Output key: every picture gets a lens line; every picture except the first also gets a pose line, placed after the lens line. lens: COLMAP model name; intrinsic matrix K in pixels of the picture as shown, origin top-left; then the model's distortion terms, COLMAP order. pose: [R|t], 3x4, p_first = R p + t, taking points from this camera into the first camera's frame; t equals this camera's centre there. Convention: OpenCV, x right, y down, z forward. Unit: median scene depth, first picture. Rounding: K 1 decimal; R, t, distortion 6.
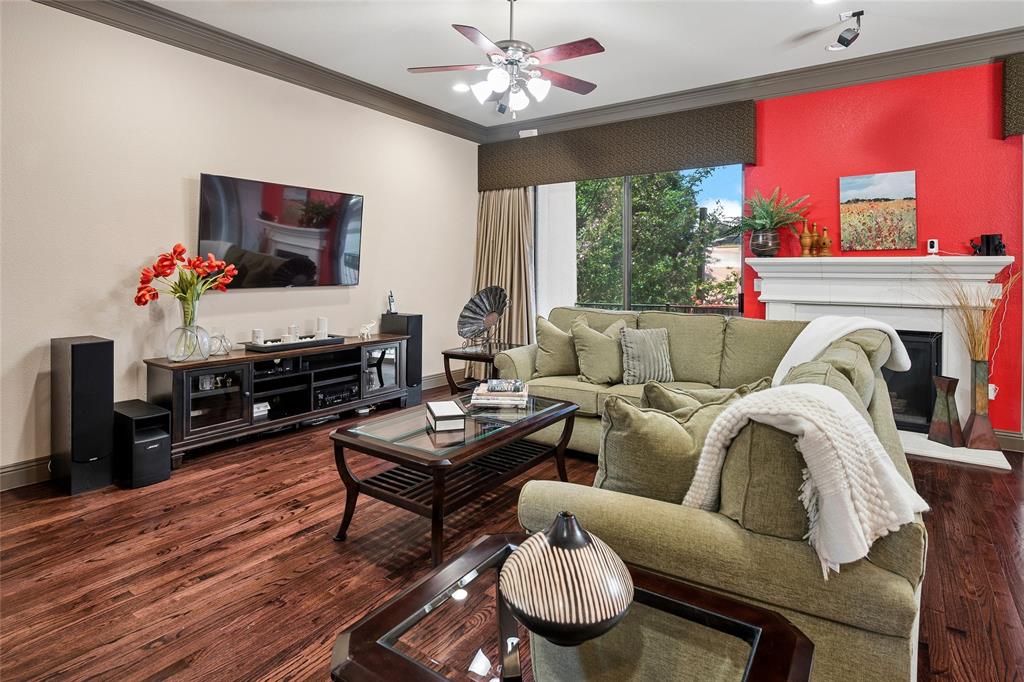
lens RADIAL K [[547.0, 0, 510.6], [0, 547.0, 275.1], [0, 0, 1]] dist [0.000762, 0.000347]
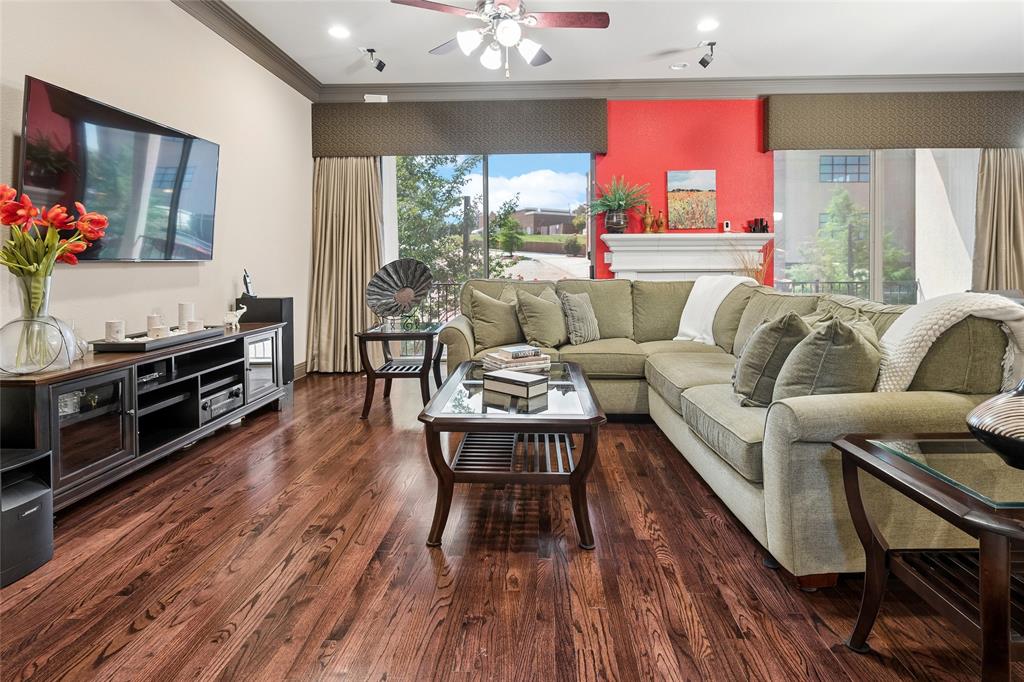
lens RADIAL K [[539.1, 0, 532.2], [0, 539.1, 275.8], [0, 0, 1]] dist [0.001279, 0.000119]
pose [[0.831034, -0.024439, 0.555684, -0.399482], [0.014971, 0.999655, 0.021576, 0.036044], [-0.556020, -0.009611, 0.831113, 0.148553]]
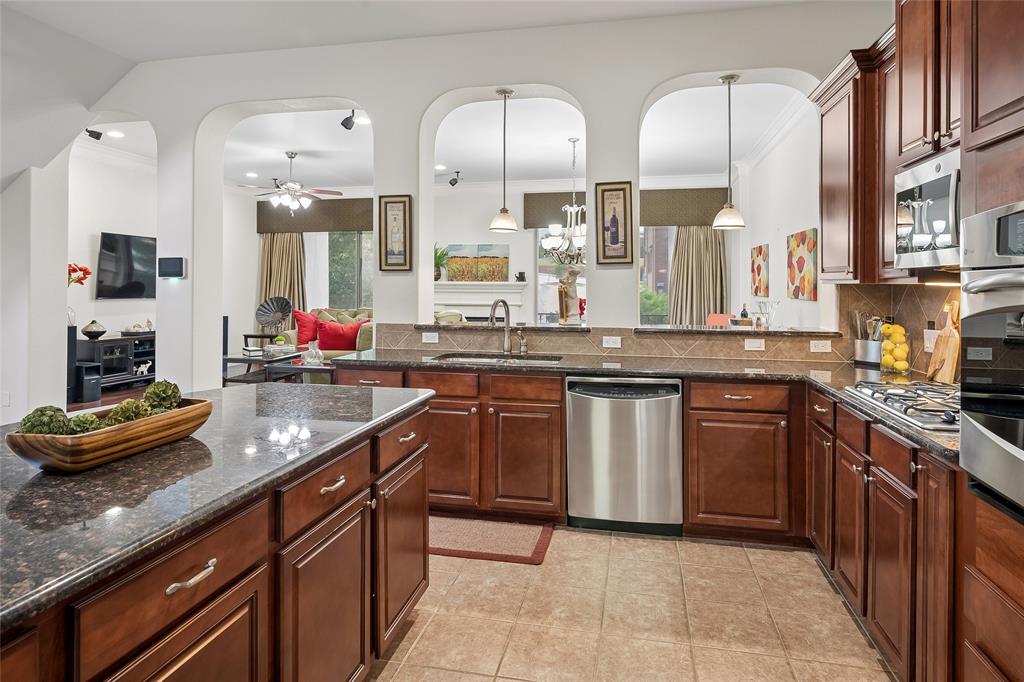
lens RADIAL K [[595.7, 0, 512.6], [0, 595.7, 282.2], [0, 0, 1]] dist [-0.000625, 0.000386]
pose [[0.919614, 0.002849, 0.392812, -0.099771], [0.001626, 0.999938, -0.011059, -0.003736], [-0.392819, 0.010808, 0.919552, -1.155709]]
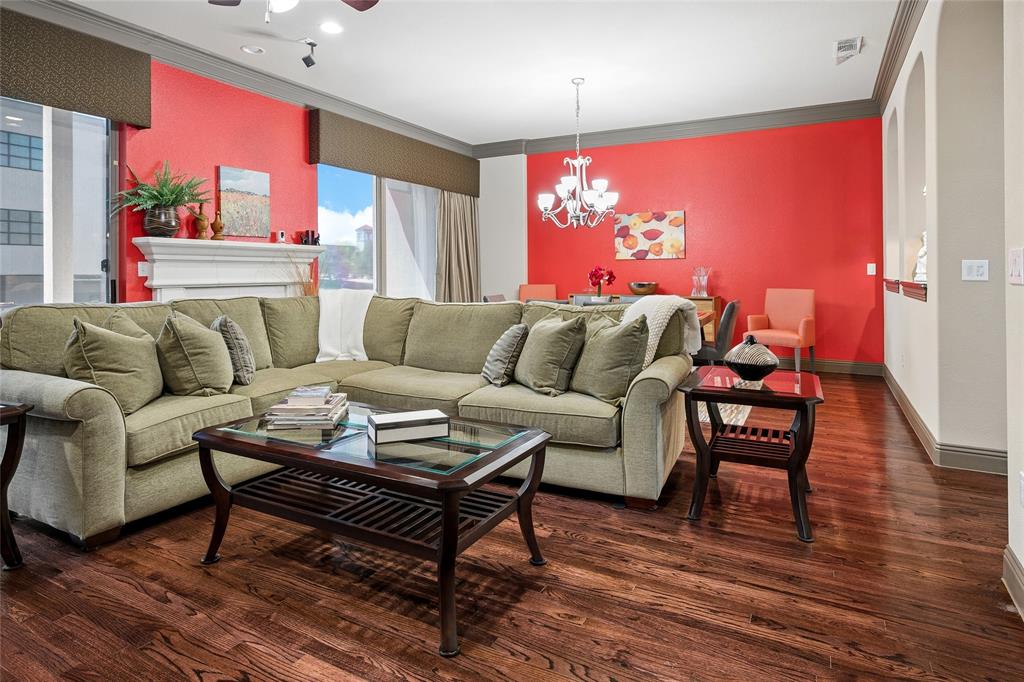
lens RADIAL K [[564.6, 0, 513.8], [0, 564.6, 268.6], [0, 0, 1]] dist [0.002197, 0.000754]
pose [[-0.115244, -0.000263, 0.993337, -0.606875], [0.008626, 0.999962, 0.001265, 0.025941], [-0.993300, 0.008714, -0.115237, 0.628138]]
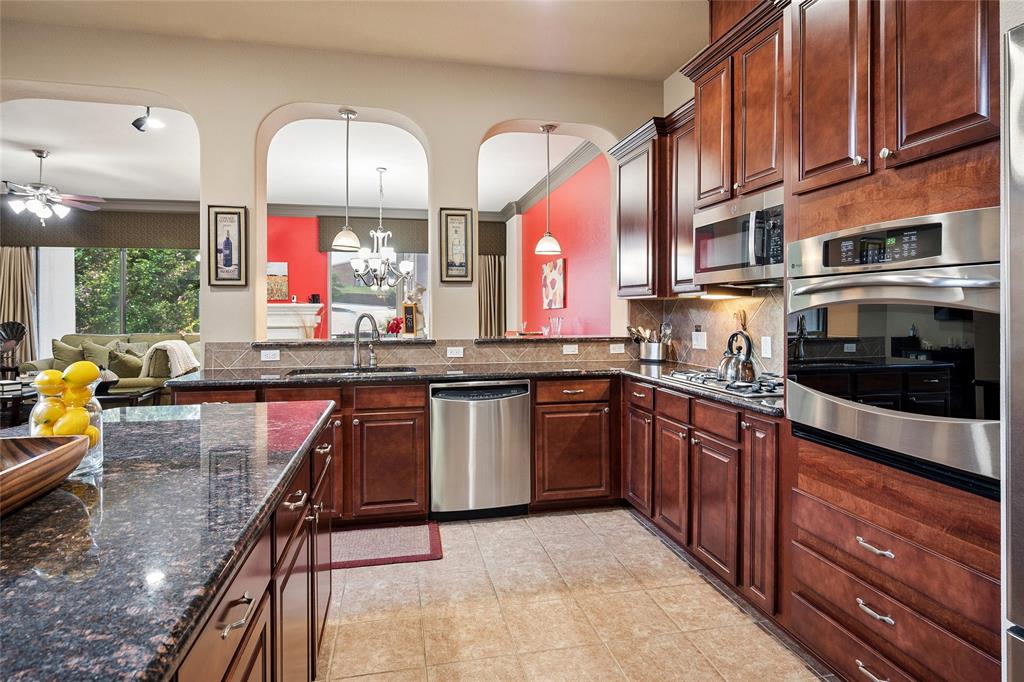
lens RADIAL K [[537.4, 0, 511.4], [0, 537.4, 312.0], [0, 0, 1]] dist [-0.000456, 0.000124]
pose [[0.678474, -0.005272, 0.734605, -0.200209], [0.009783, 0.999950, -0.001859, 0.011423], [-0.734559, 0.008448, 0.678492, -1.071196]]
